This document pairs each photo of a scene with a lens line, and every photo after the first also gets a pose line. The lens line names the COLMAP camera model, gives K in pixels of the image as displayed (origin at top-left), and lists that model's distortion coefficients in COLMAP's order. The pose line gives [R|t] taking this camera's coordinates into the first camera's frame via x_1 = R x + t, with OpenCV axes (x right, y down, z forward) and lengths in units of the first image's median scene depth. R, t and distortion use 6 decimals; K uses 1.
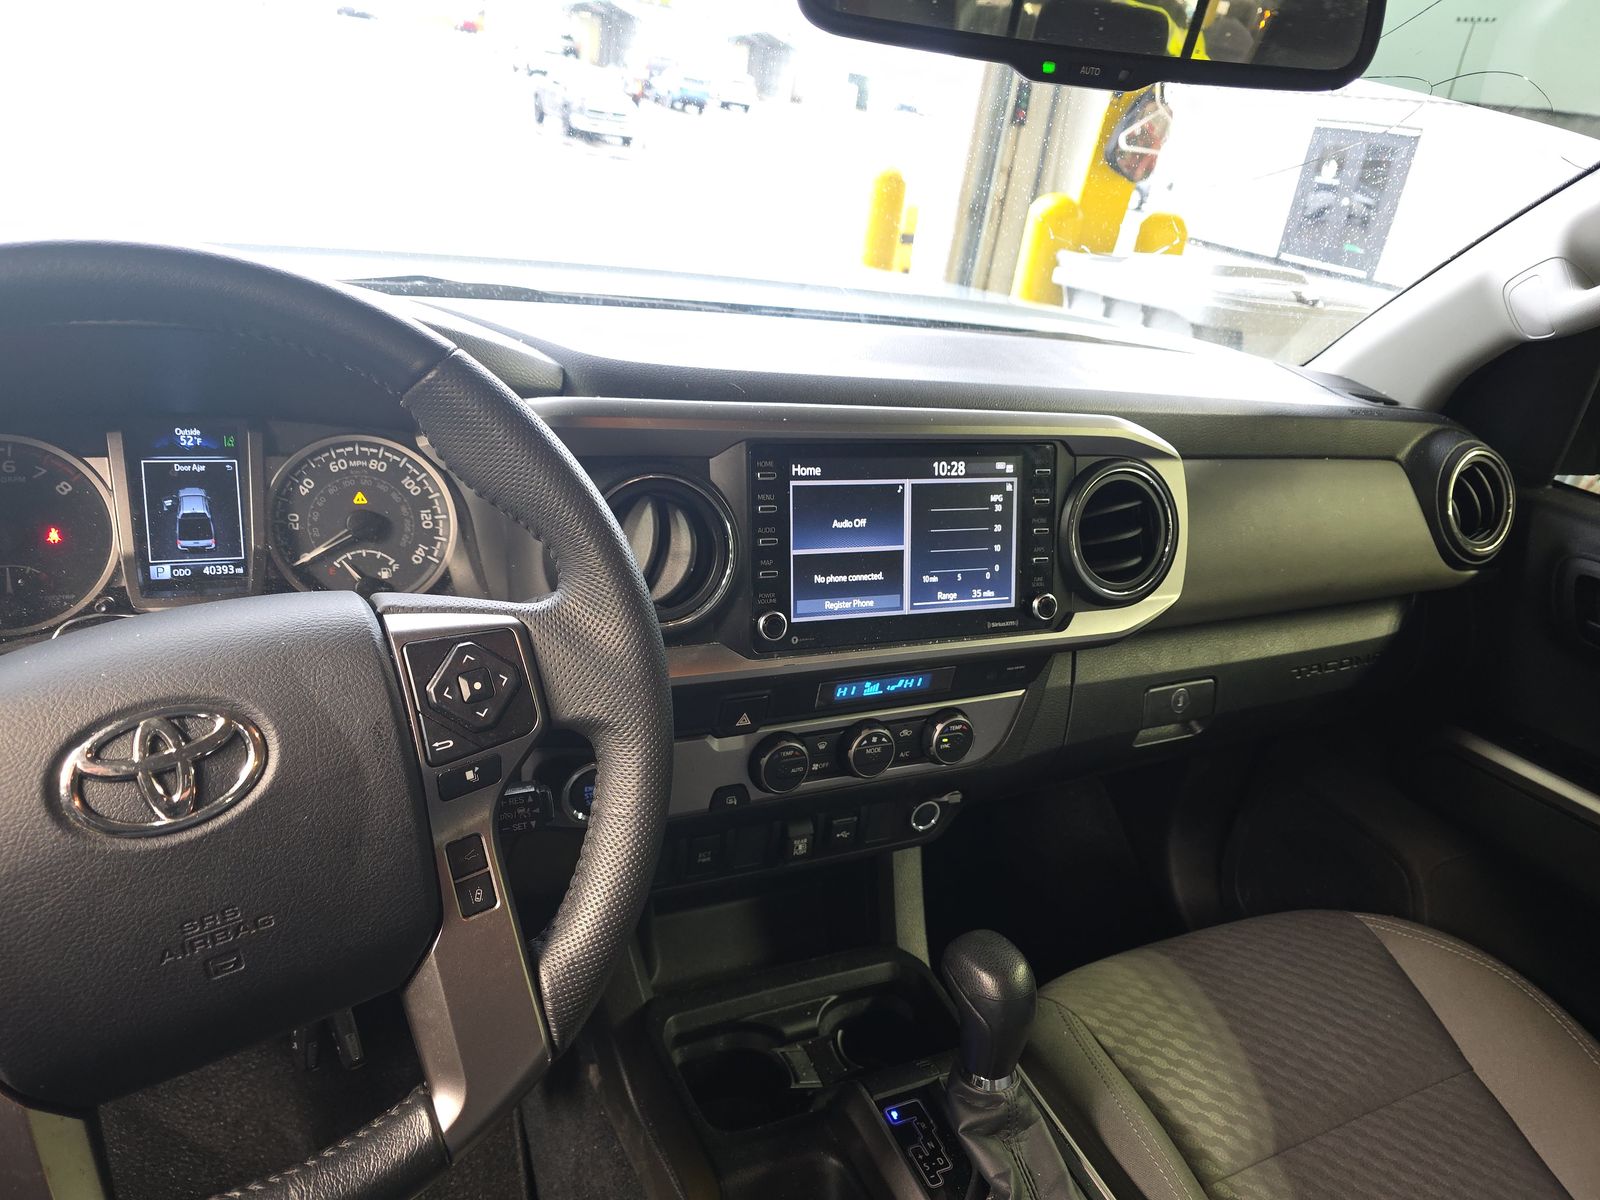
lens RADIAL K [[1073.0, 0, 802.0], [0, 1073.0, 590.5], [0, 0, 1]] dist [0.026488, -0.027026]
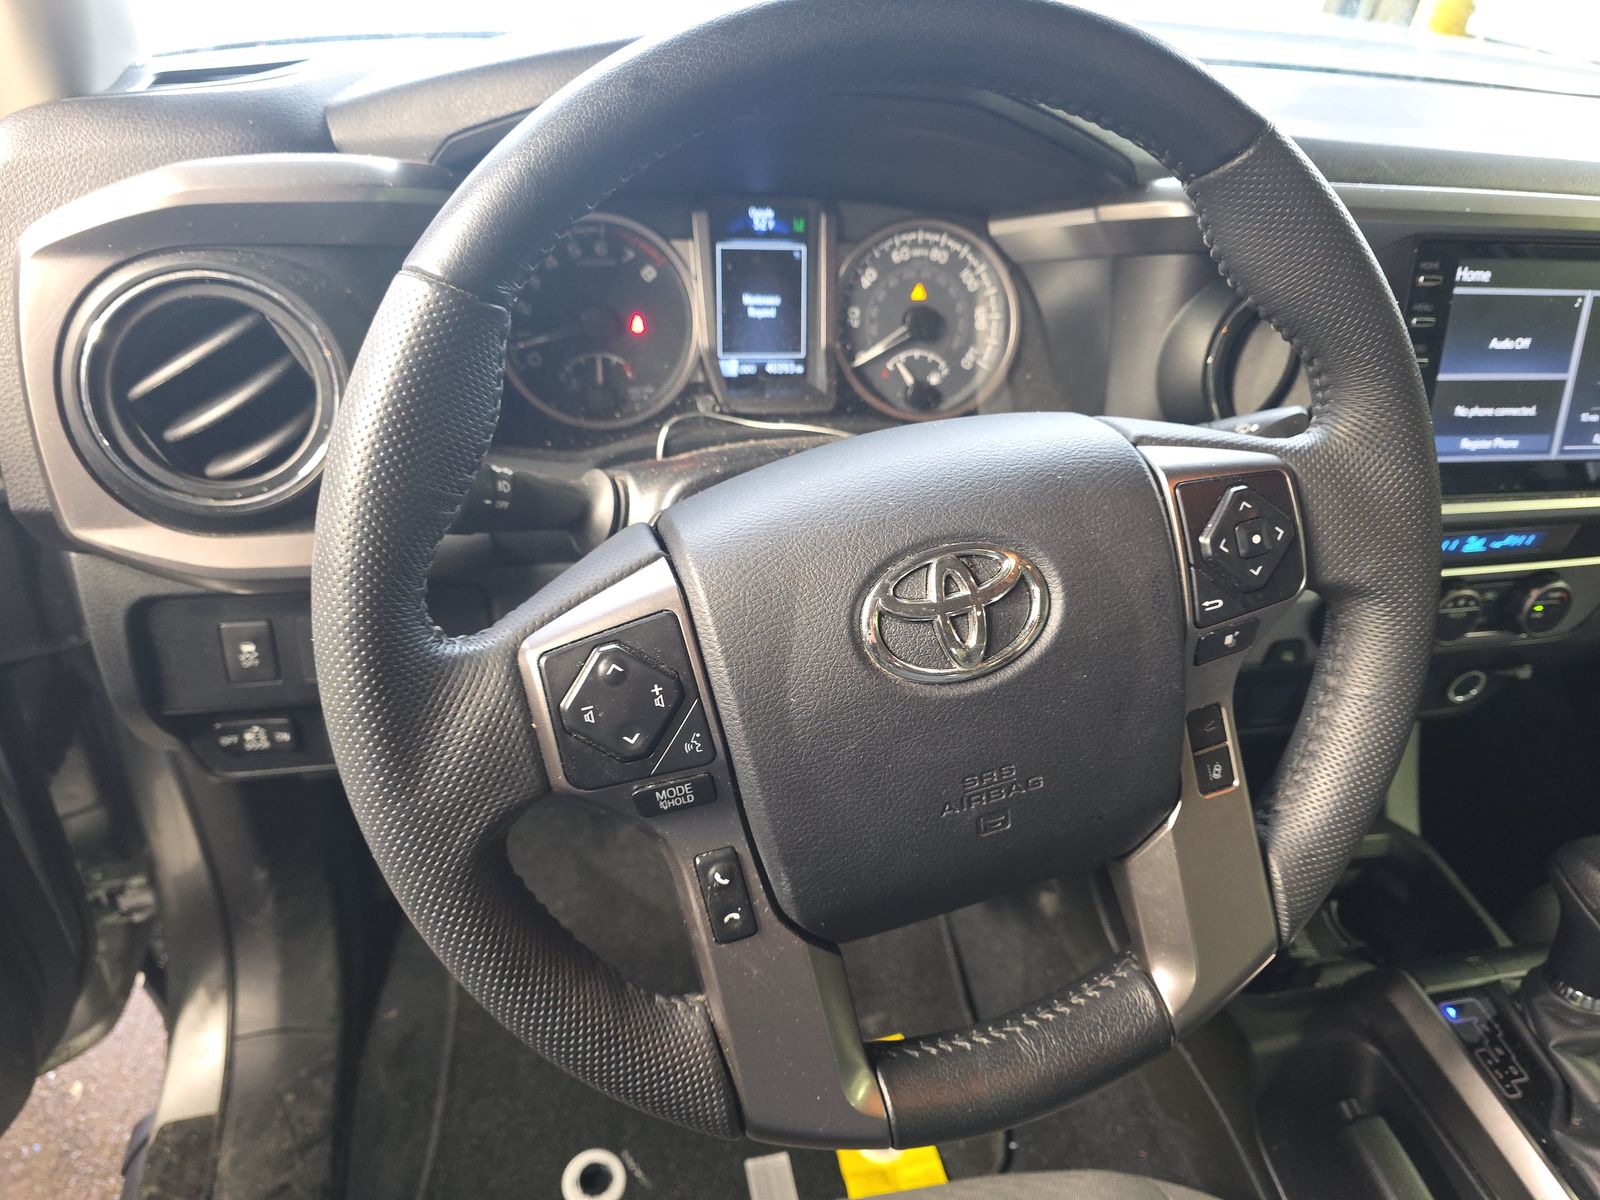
lens RADIAL K [[1073.0, 0, 756.4], [0, 1073.0, 581.7], [0, 0, 1]] dist [0.026488, -0.027026]
pose [[0.974184, 0.091200, -0.206512, -0.341745], [-0.051273, 0.980245, 0.191026, -0.013648], [0.219854, -0.175506, 0.959616, 0.063554]]
